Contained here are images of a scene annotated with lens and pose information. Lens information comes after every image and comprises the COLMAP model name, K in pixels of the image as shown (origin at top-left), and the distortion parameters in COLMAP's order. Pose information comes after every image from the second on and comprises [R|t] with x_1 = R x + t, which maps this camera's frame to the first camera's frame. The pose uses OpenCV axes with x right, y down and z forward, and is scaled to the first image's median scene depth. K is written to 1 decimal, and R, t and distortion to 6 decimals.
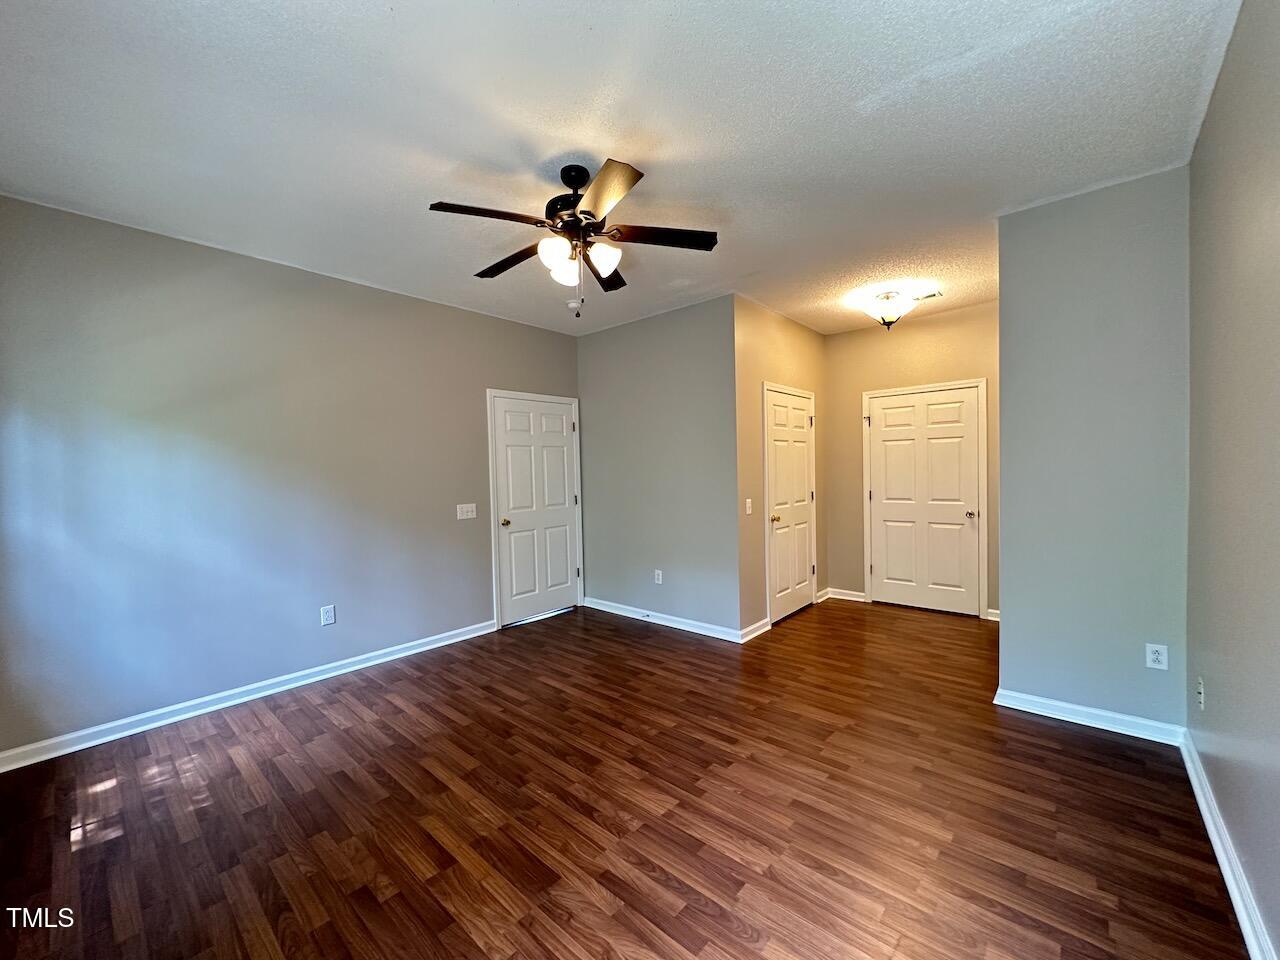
lens RADIAL K [[509.4, 0, 637.9], [0, 509.4, 481.7], [0, 0, 1]] dist [-0.003268, 0.000275]
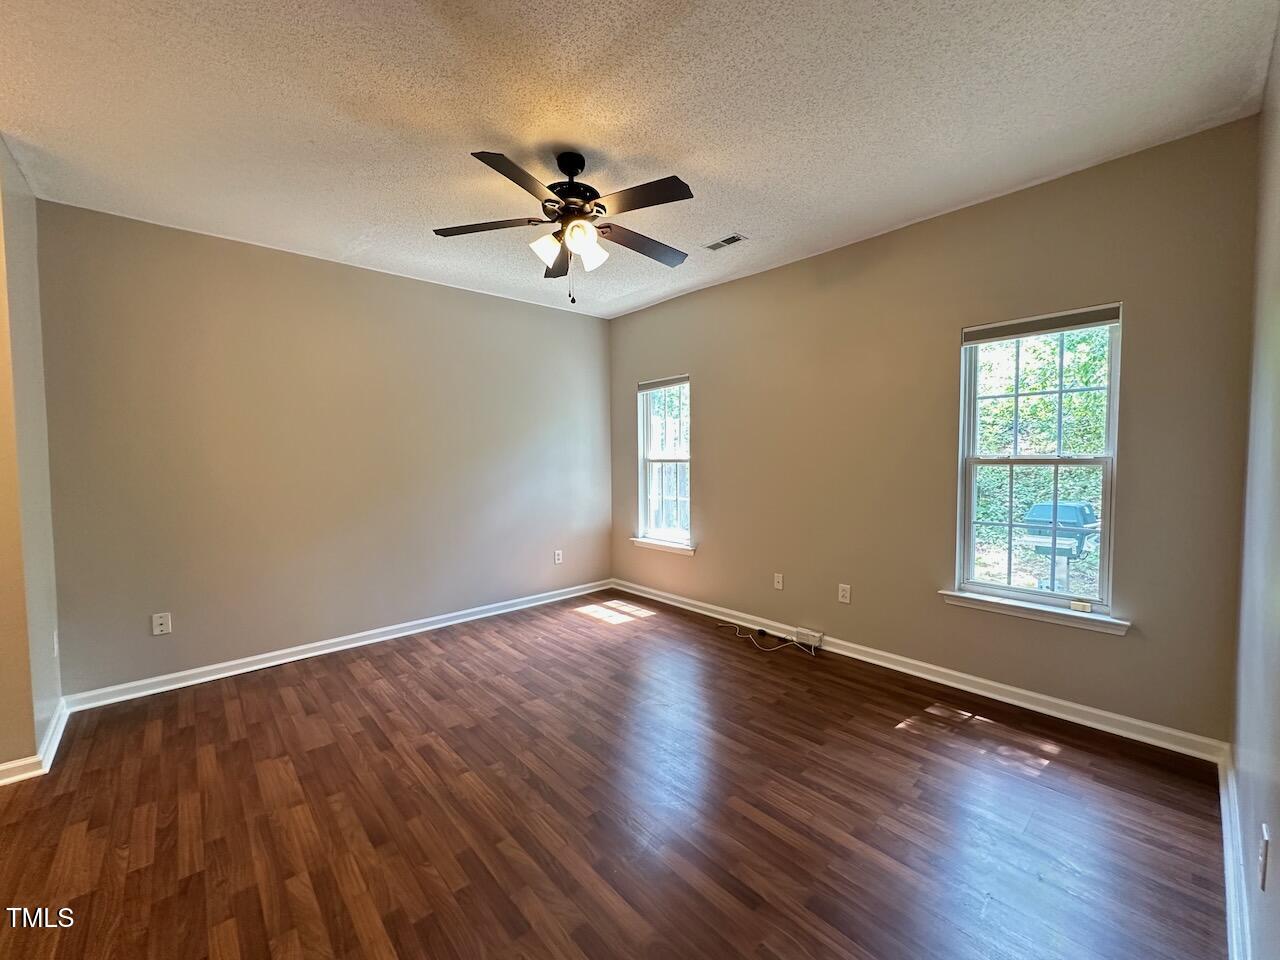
lens RADIAL K [[509.4, 0, 637.9], [0, 509.4, 481.7], [0, 0, 1]] dist [-0.003268, 0.000275]
pose [[-0.993266, 0.024634, 0.113211, -0.353887], [0.033088, 0.996752, 0.073417, -0.038127], [-0.111035, 0.076668, -0.990855, 2.030560]]
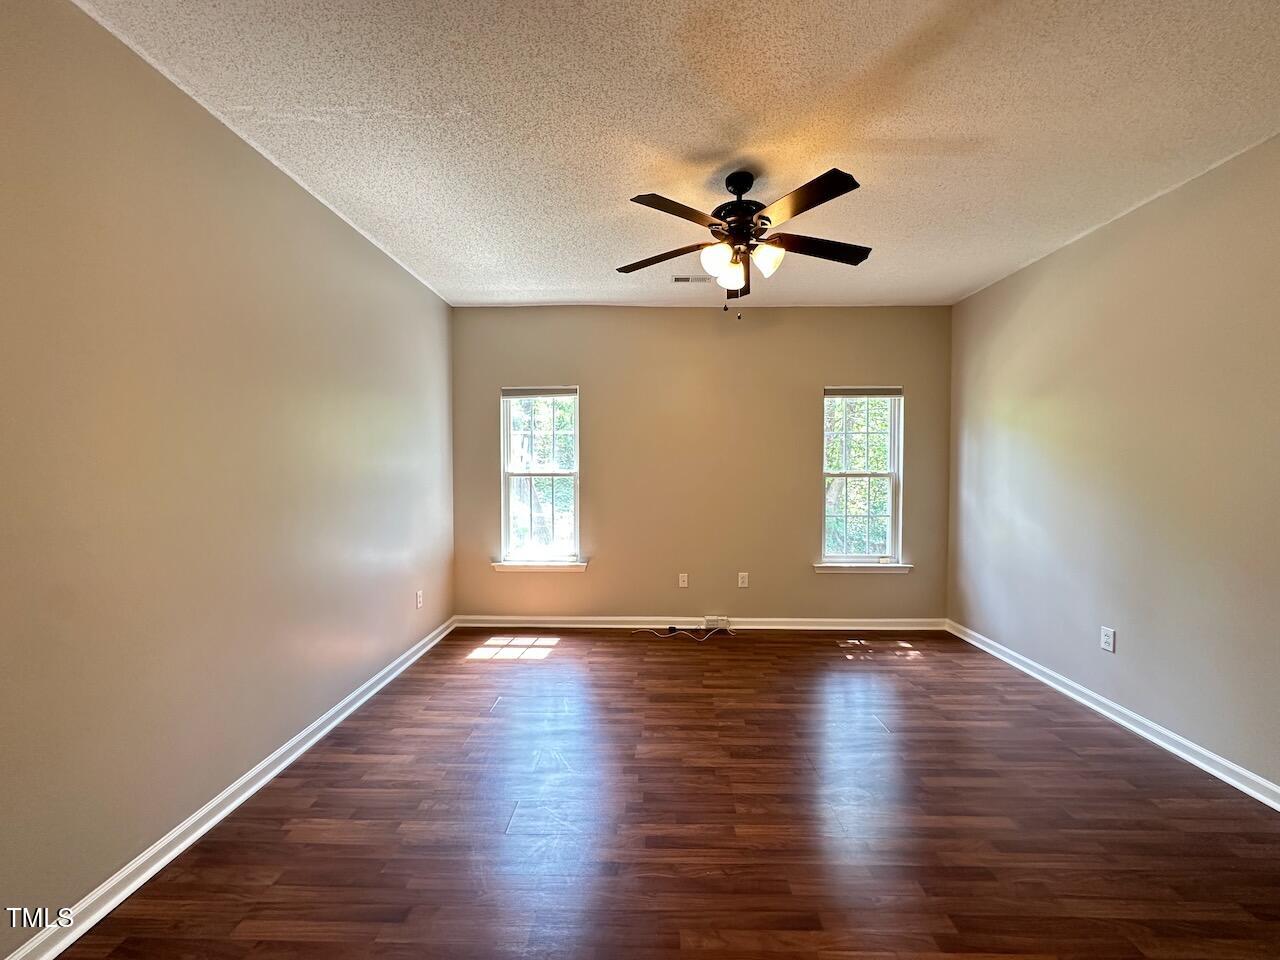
lens RADIAL K [[509.4, 0, 637.9], [0, 509.4, 481.7], [0, 0, 1]] dist [-0.003268, 0.000275]
pose [[-0.764846, 0.037946, -0.643094, 0.718022], [-0.001416, 0.998162, 0.060580, -0.057171], [0.644211, 0.047245, -0.763387, 1.675993]]
